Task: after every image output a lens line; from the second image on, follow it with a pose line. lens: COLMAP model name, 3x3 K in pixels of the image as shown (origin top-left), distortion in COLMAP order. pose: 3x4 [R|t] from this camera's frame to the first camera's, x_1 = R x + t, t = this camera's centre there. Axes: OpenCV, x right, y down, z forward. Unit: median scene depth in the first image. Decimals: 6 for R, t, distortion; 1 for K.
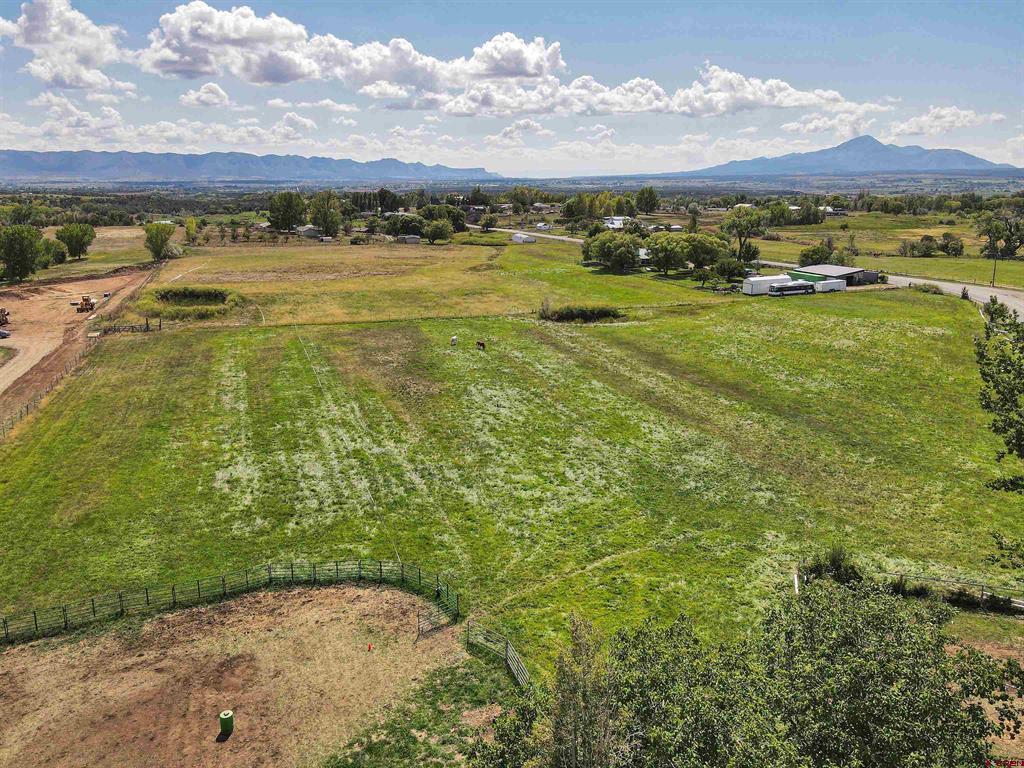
lens RADIAL K [[758.6, 0, 512.0], [0, 758.6, 384.0], [0, 0, 1]] dist [0.012070, 0.010696]
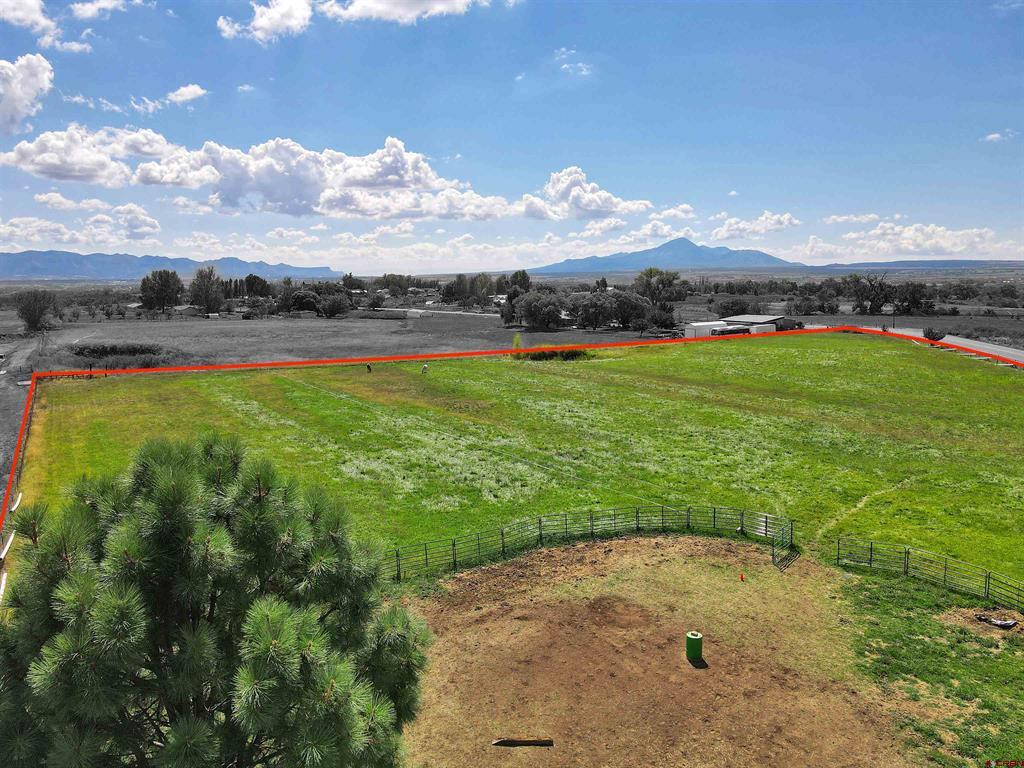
lens RADIAL K [[758.6, 0, 512.0], [0, 758.6, 384.0], [0, 0, 1]] dist [0.012070, 0.010696]
pose [[0.979121, -0.035466, 0.200163, -0.138497], [0.060418, 0.990938, -0.119962, 0.052089], [-0.194094, 0.129551, 0.972391, 0.050850]]
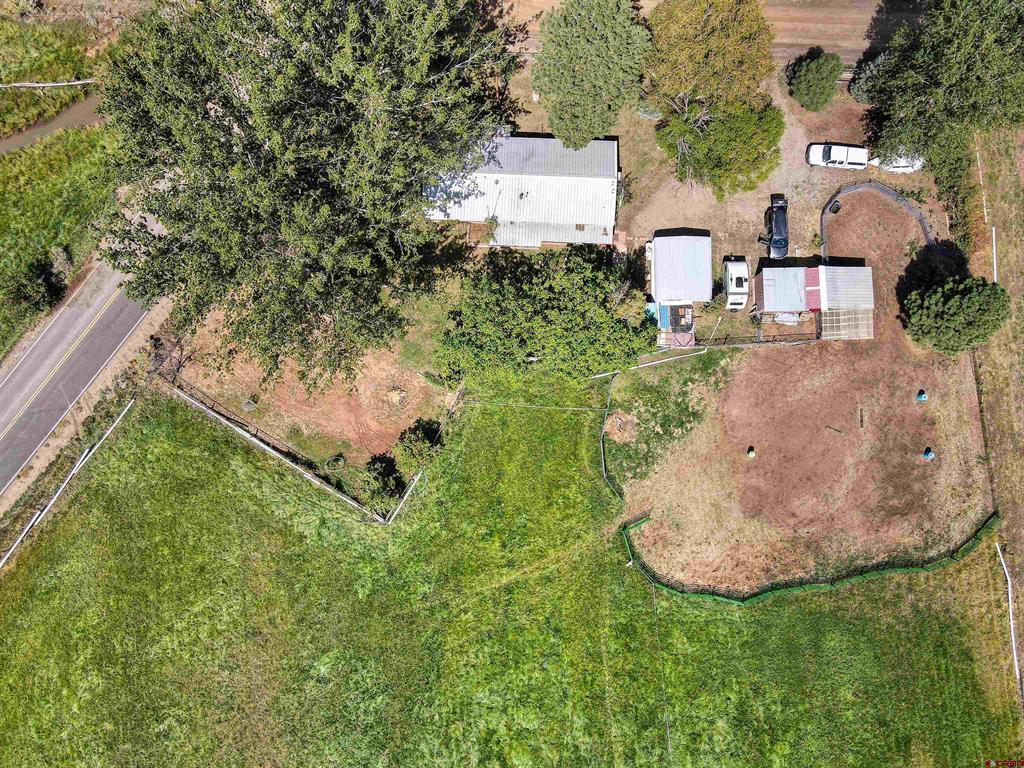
lens RADIAL K [[758.6, 0, 512.0], [0, 758.6, 384.0], [0, 0, 1]] dist [0.012070, 0.010696]
pose [[-0.969024, -0.241053, 0.053720, 0.036354], [0.090494, -0.144182, 0.985405, -0.316189], [-0.229789, 0.959742, 0.161529, 0.126585]]
